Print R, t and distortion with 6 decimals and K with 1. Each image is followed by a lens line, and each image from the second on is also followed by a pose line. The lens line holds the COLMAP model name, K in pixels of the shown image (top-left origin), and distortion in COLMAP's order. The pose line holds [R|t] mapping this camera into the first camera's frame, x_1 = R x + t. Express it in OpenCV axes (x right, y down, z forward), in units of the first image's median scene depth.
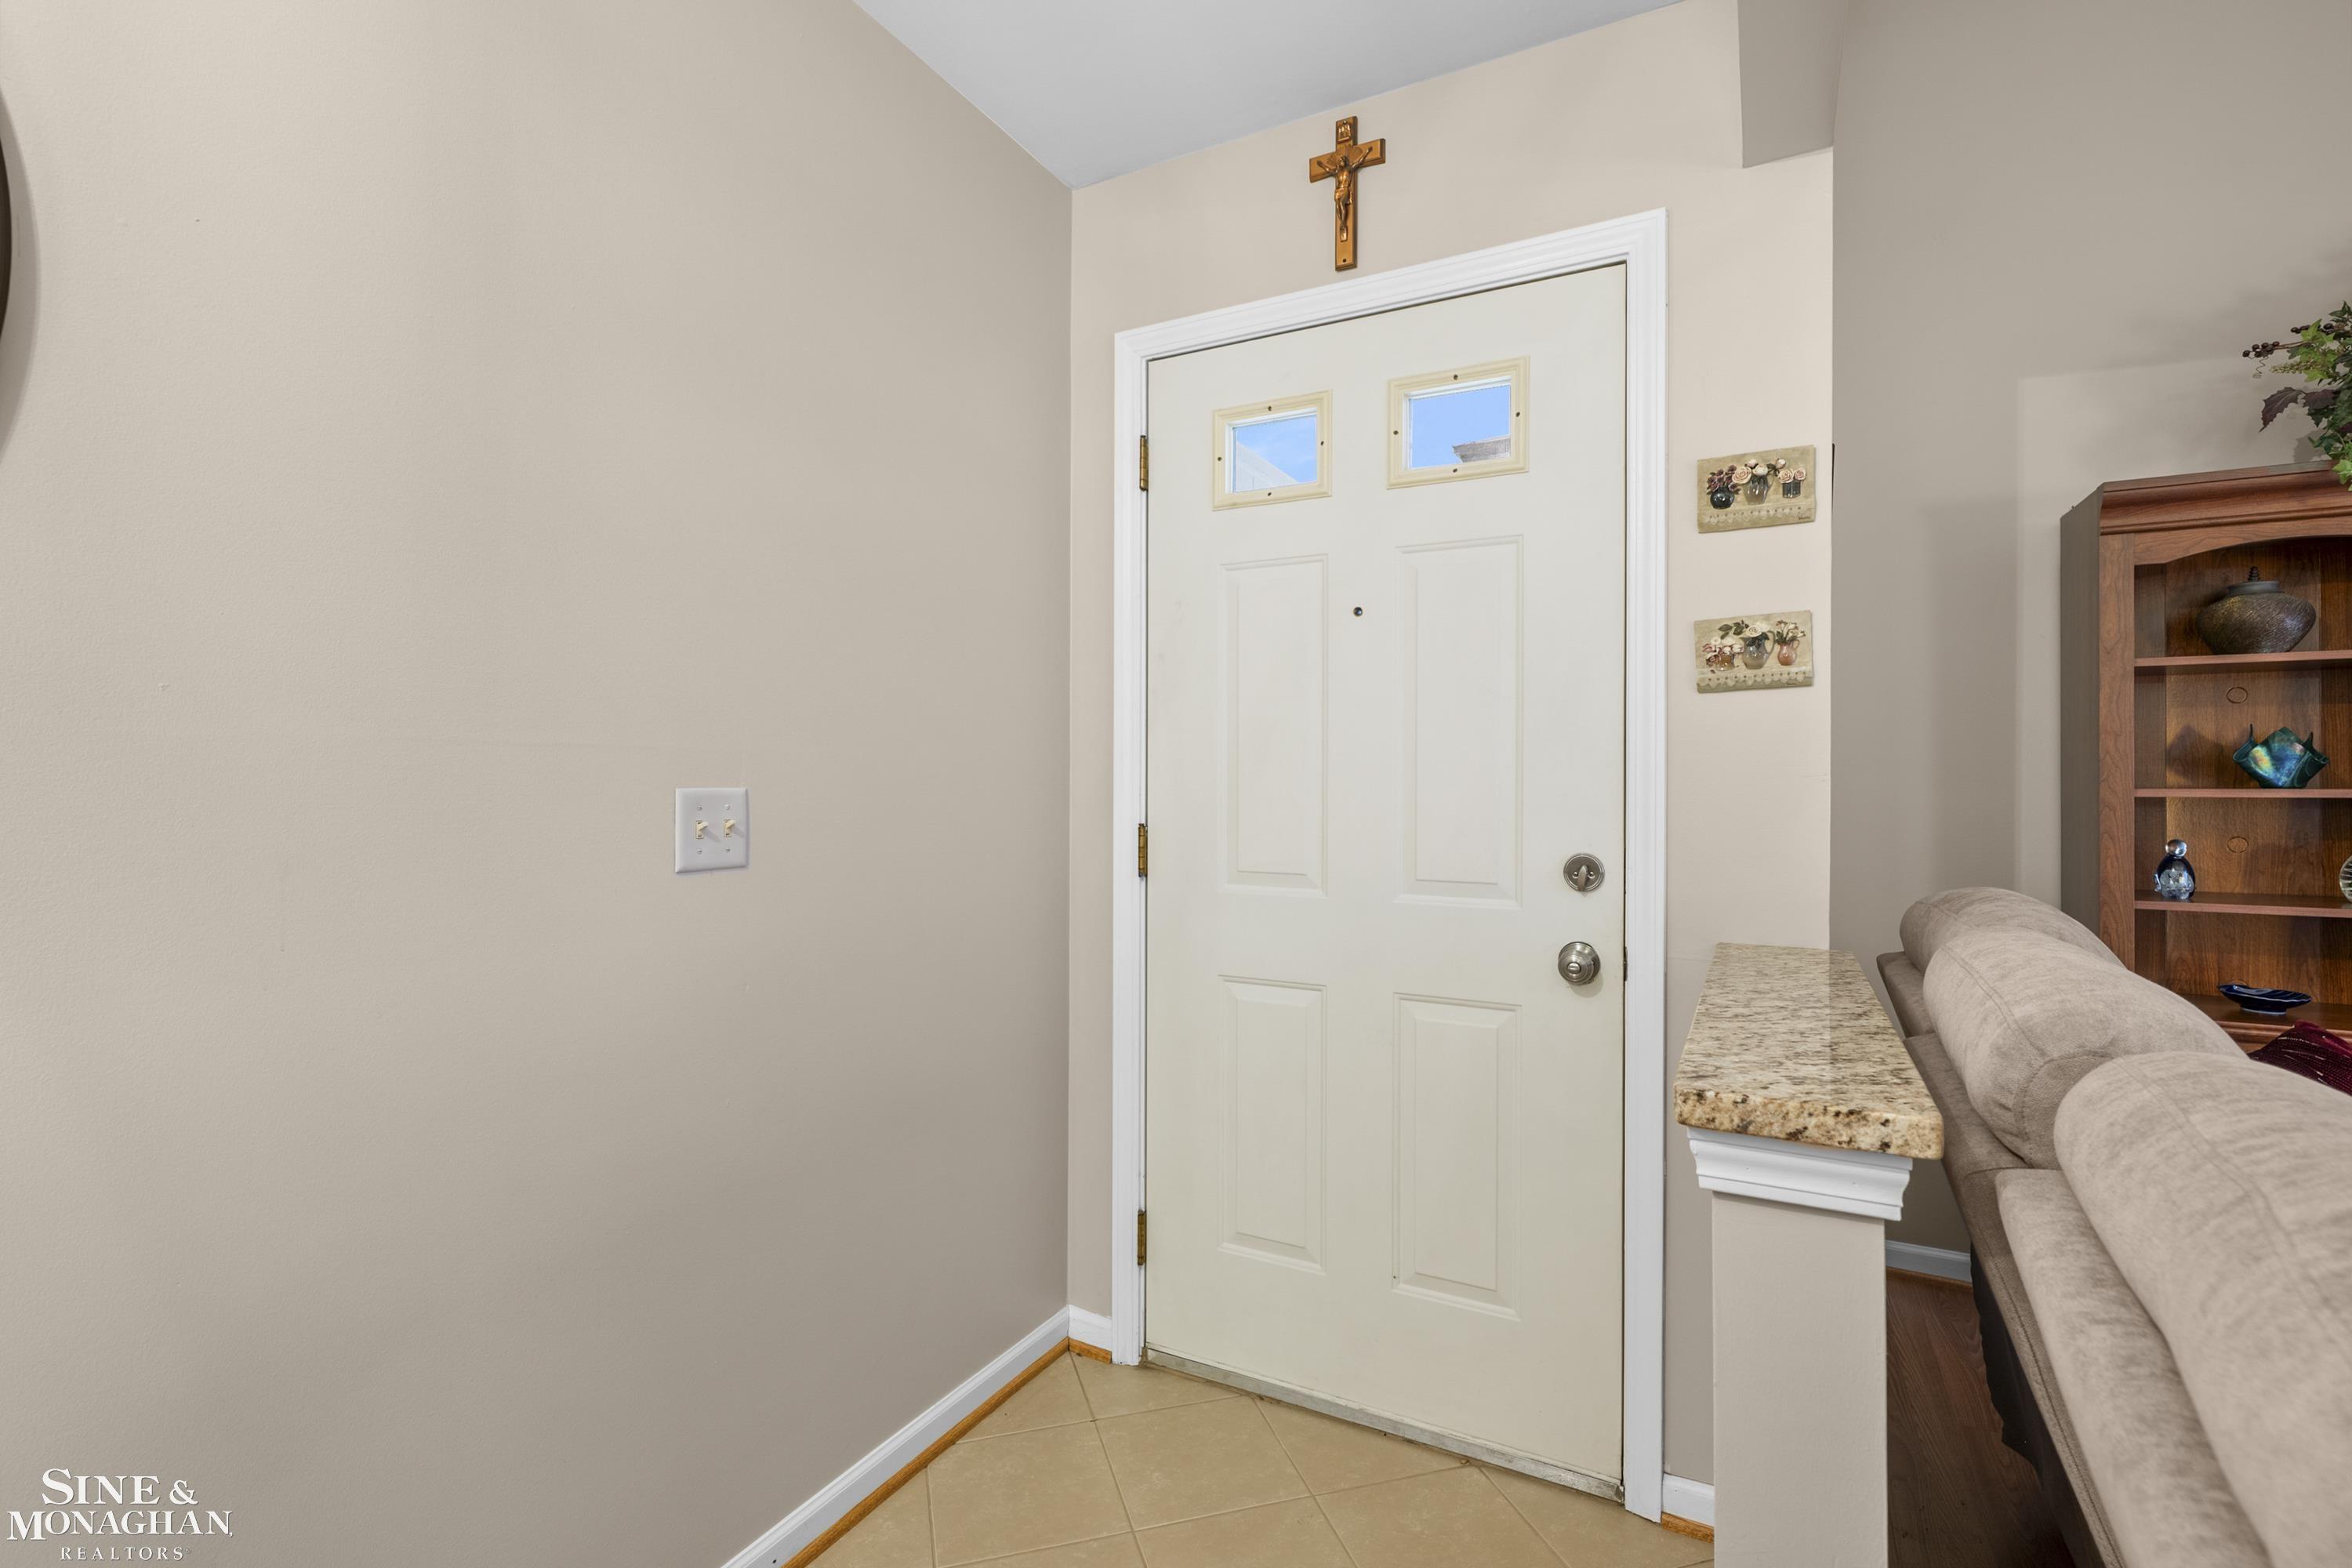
lens RADIAL K [[1094.3, 0, 1172.8], [0, 1094.3, 781.0], [0, 0, 1]] dist [0.003217, 0.000142]
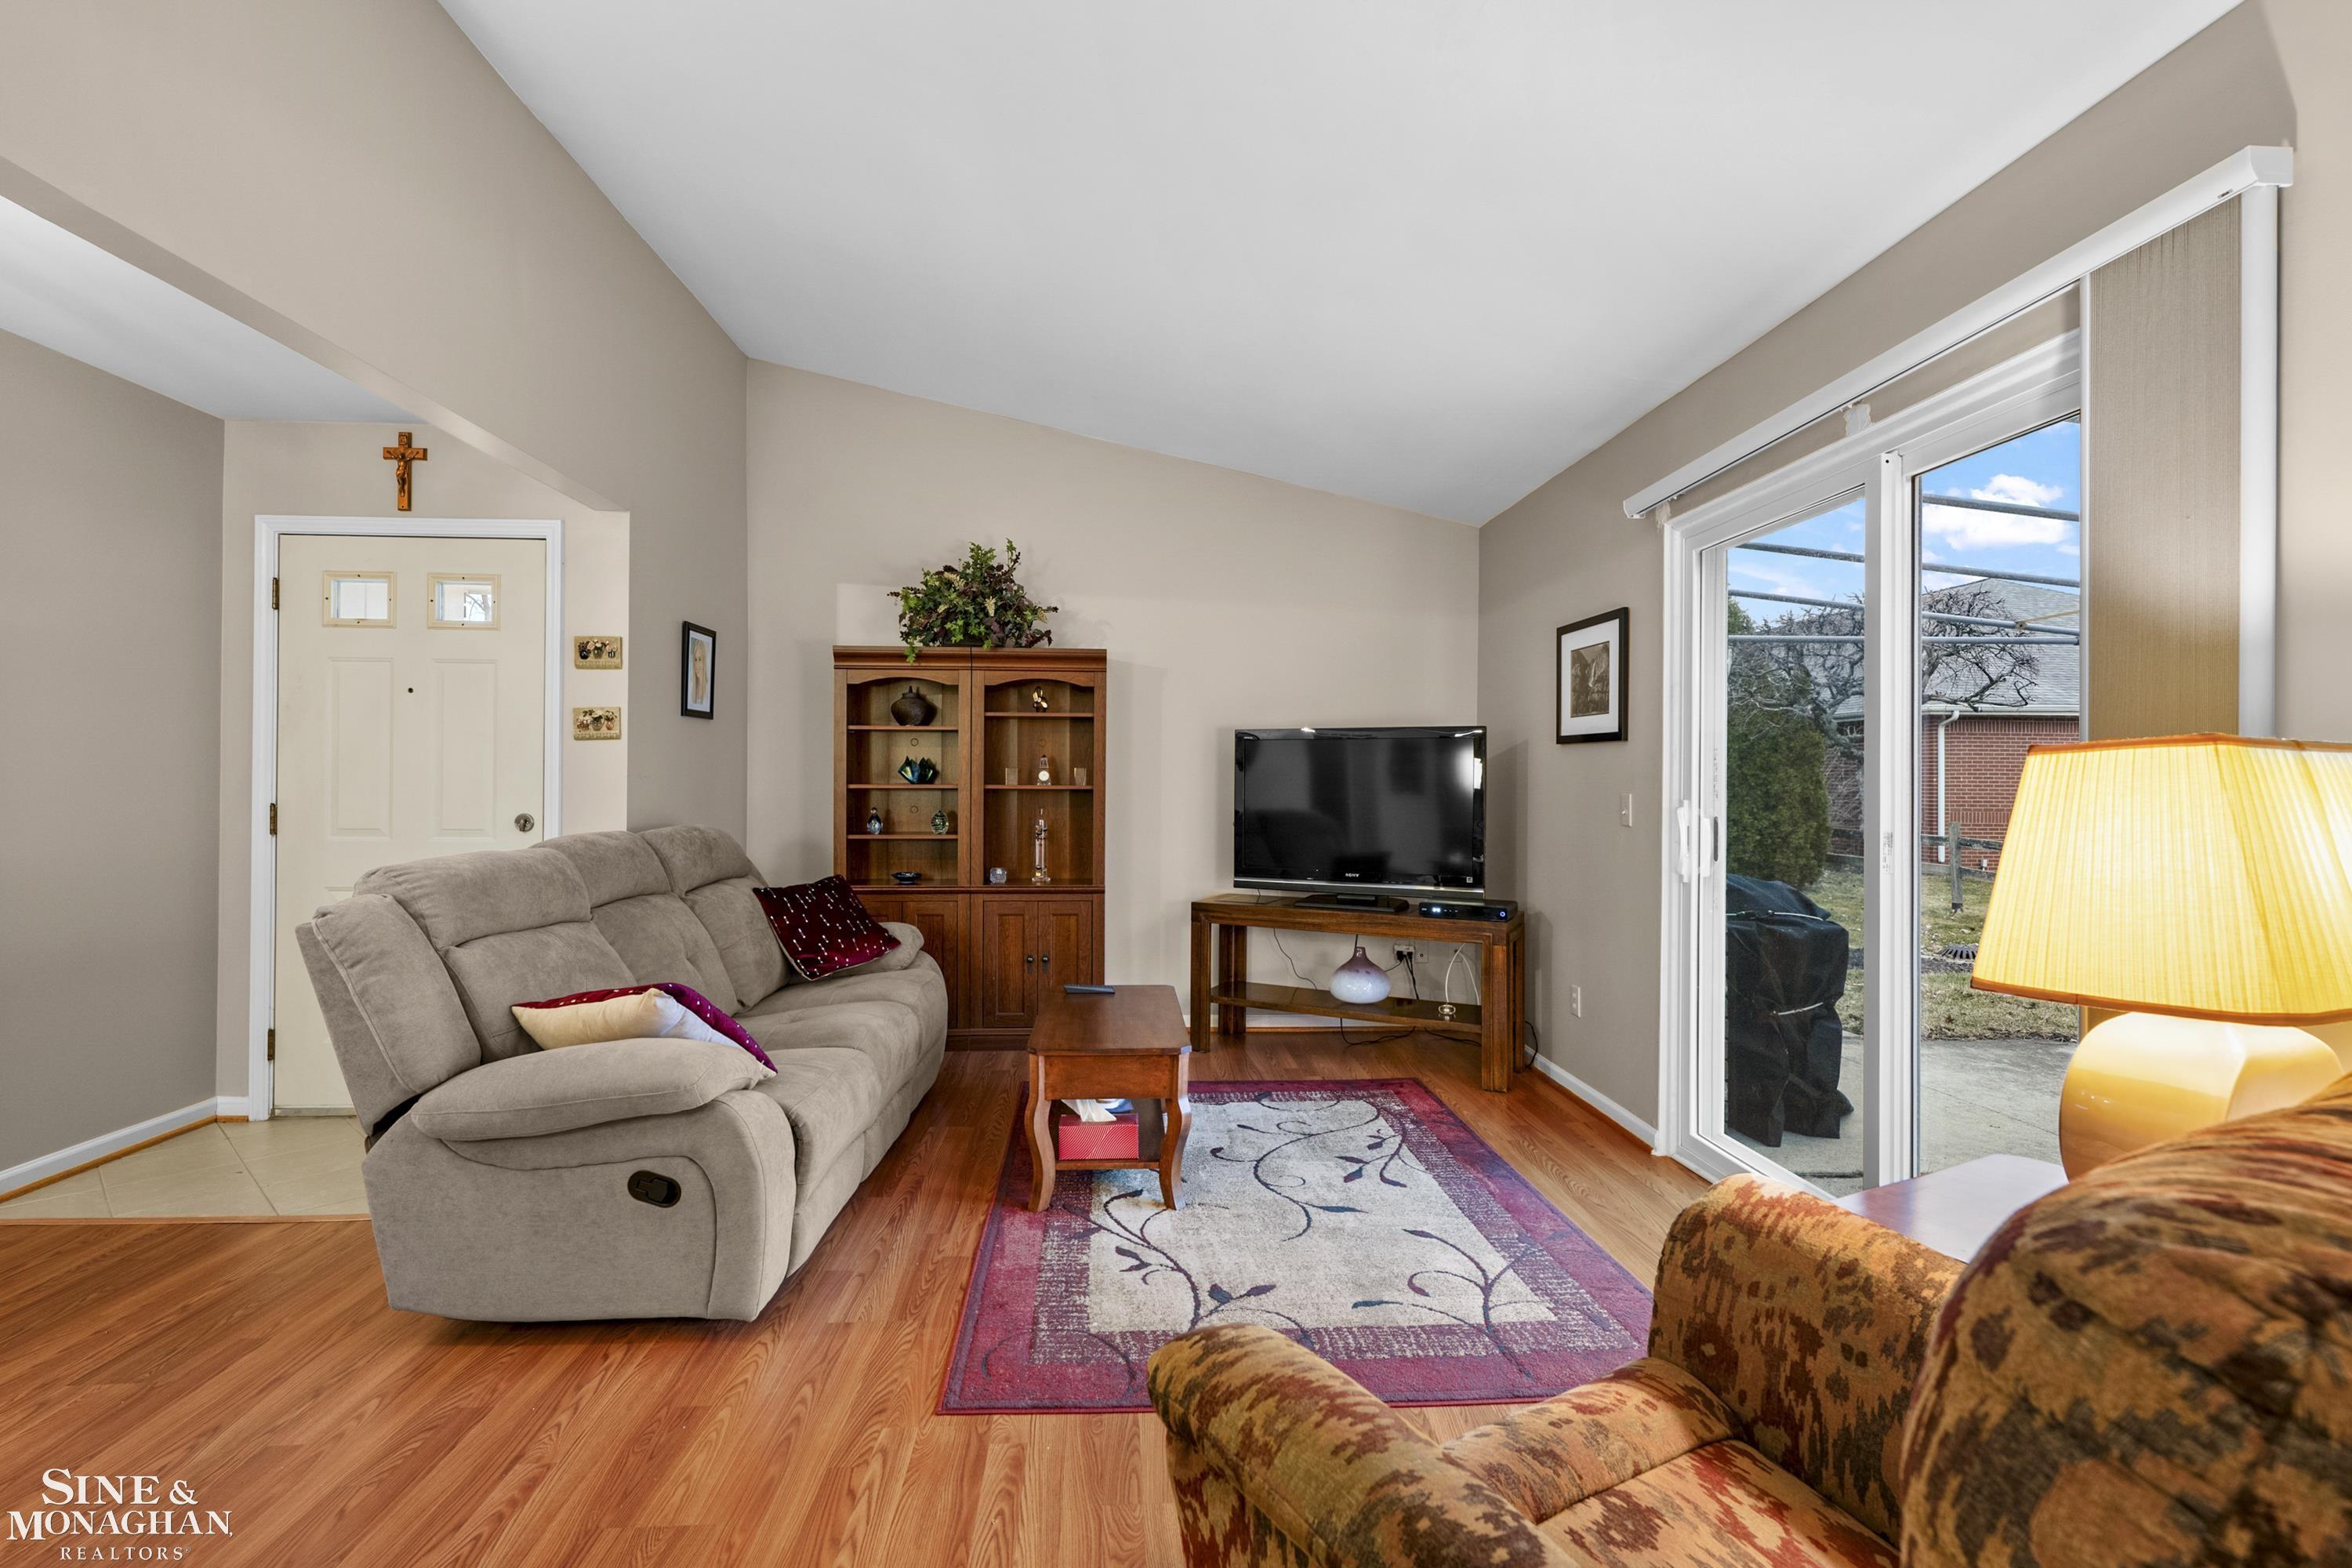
lens RADIAL K [[1101.9, 0, 1173.3], [0, 1101.9, 777.4], [0, 0, 1]] dist [0.001122, 0.001168]
pose [[0.849745, 0.005234, 0.527167, 0.261651], [-0.003794, 0.999986, -0.003813, -0.000541], [-0.527180, 0.001240, 0.849753, -1.225311]]
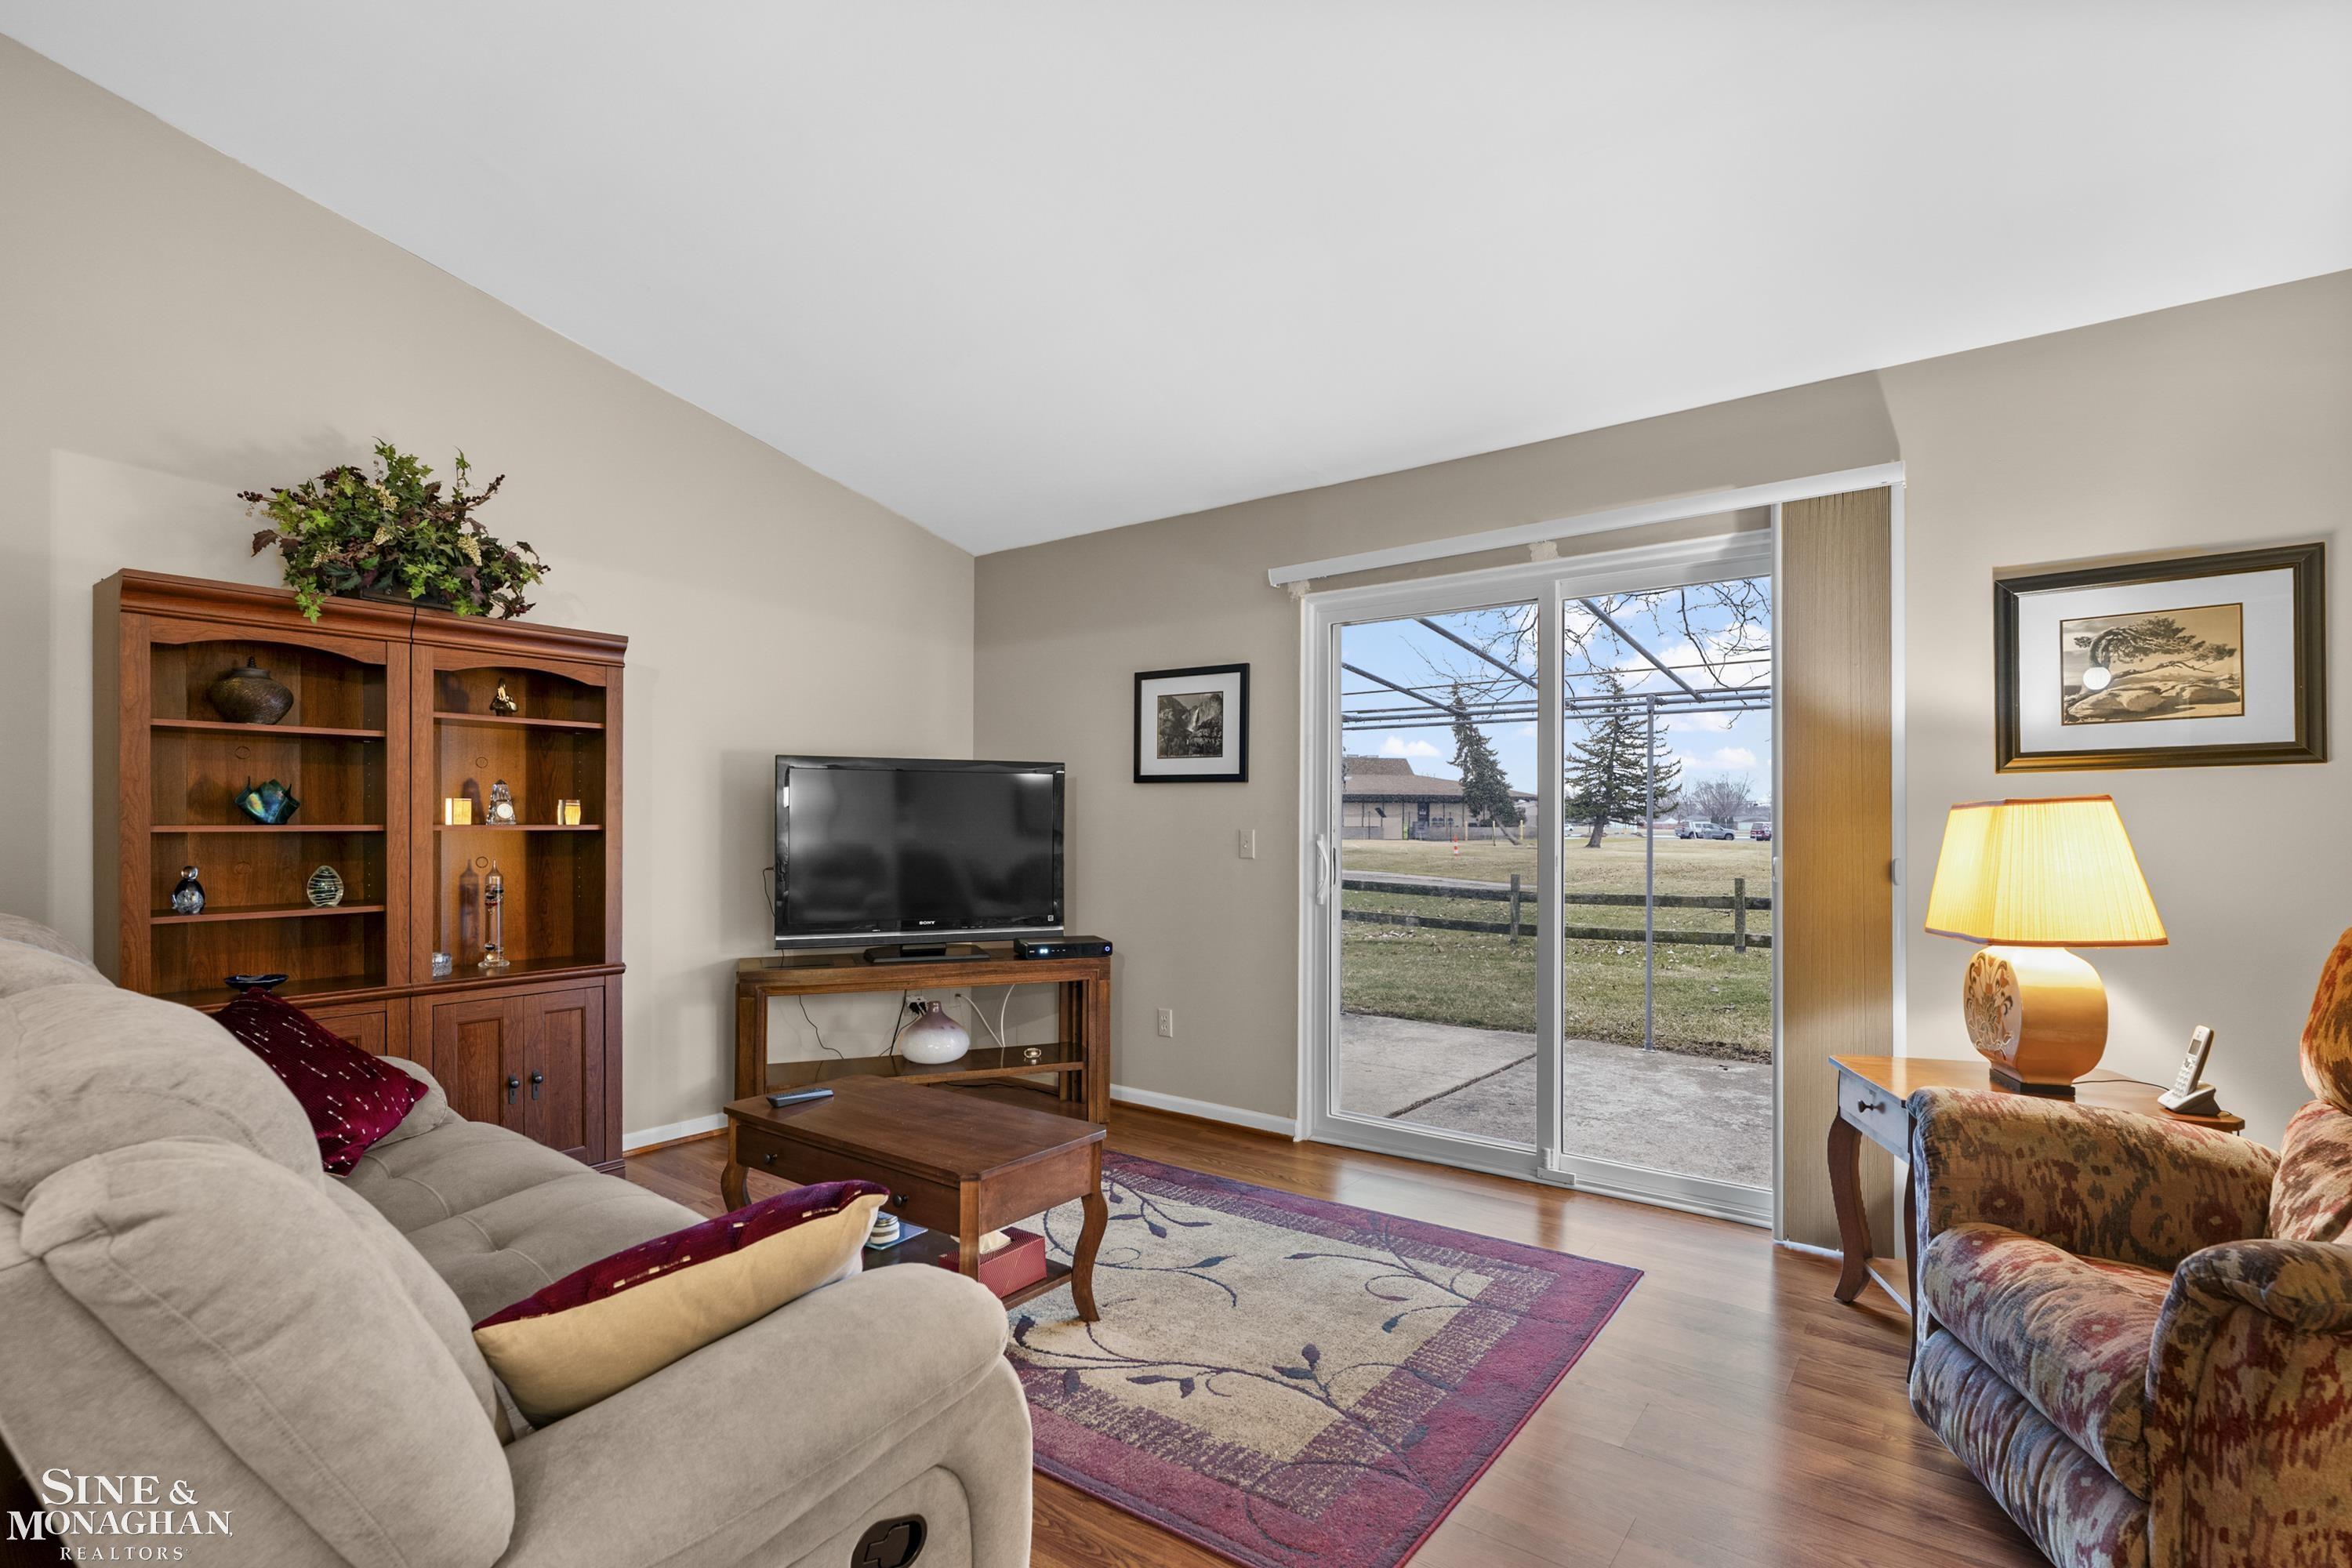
lens RADIAL K [[1102.5, 0, 1213.0], [0, 1102.5, 821.8], [0, 0, 1]] dist [-0.002342, 0.000127]
pose [[0.143740, -0.002333, 0.989613, -0.159212], [-0.001932, 0.999995, 0.002639, -0.002516], [-0.989614, -0.002292, 0.143735, -0.337521]]
